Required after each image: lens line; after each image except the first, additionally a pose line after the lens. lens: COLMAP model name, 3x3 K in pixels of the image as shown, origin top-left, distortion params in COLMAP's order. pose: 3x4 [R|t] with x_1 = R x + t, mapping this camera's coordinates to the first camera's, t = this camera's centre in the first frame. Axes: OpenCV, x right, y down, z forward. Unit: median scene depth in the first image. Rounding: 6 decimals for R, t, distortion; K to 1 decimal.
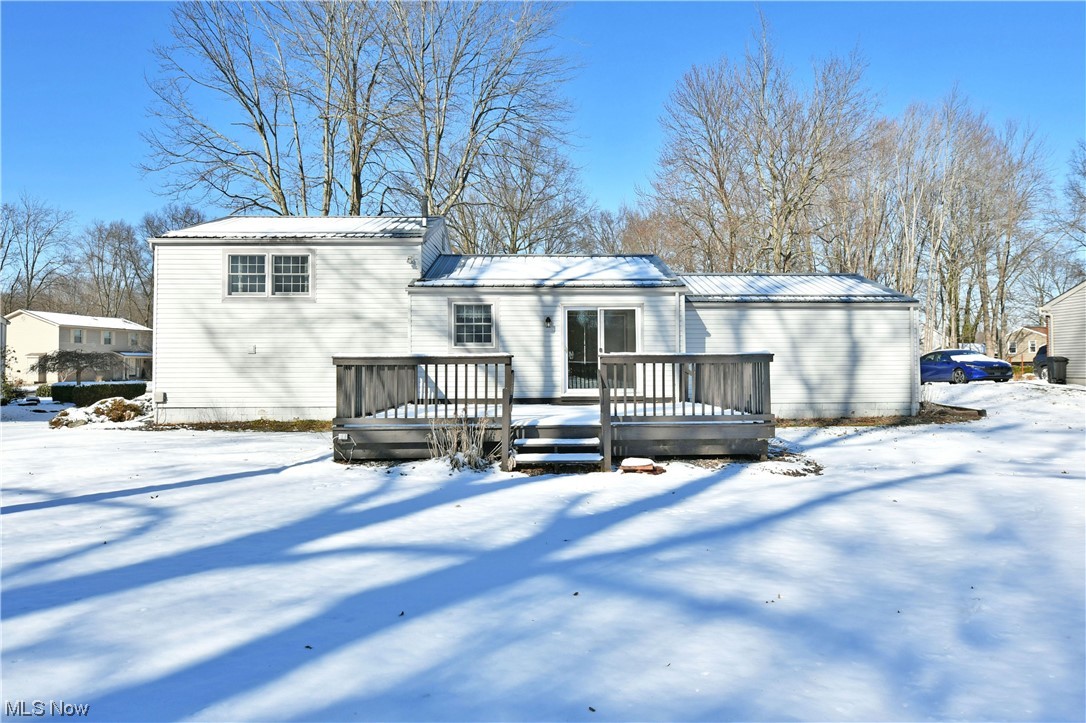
lens RADIAL K [[650.8, 0, 520.4], [0, 650.8, 366.1], [0, 0, 1]] dist [-0.016049, 0.000925]
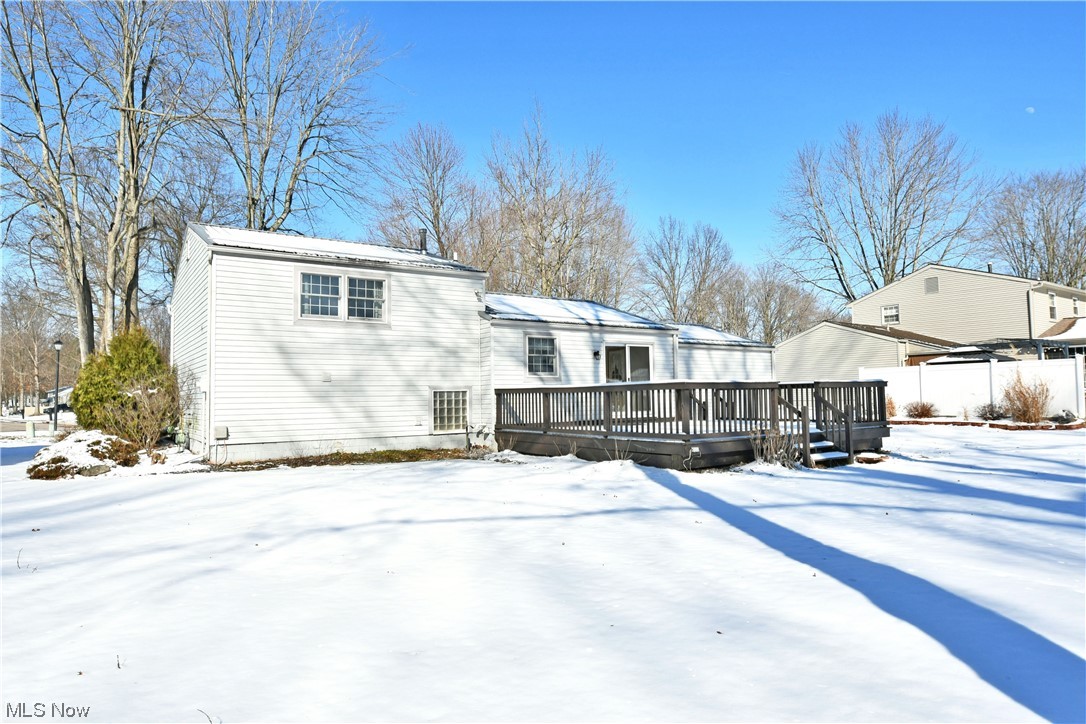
lens RADIAL K [[650.8, 0, 520.4], [0, 650.8, 366.6], [0, 0, 1]] dist [-0.016049, 0.000925]
pose [[0.856571, 0.015162, 0.515807, -0.666348], [0.008130, 0.999048, -0.042867, 0.001871], [-0.515966, 0.040912, 0.855632, 0.067744]]
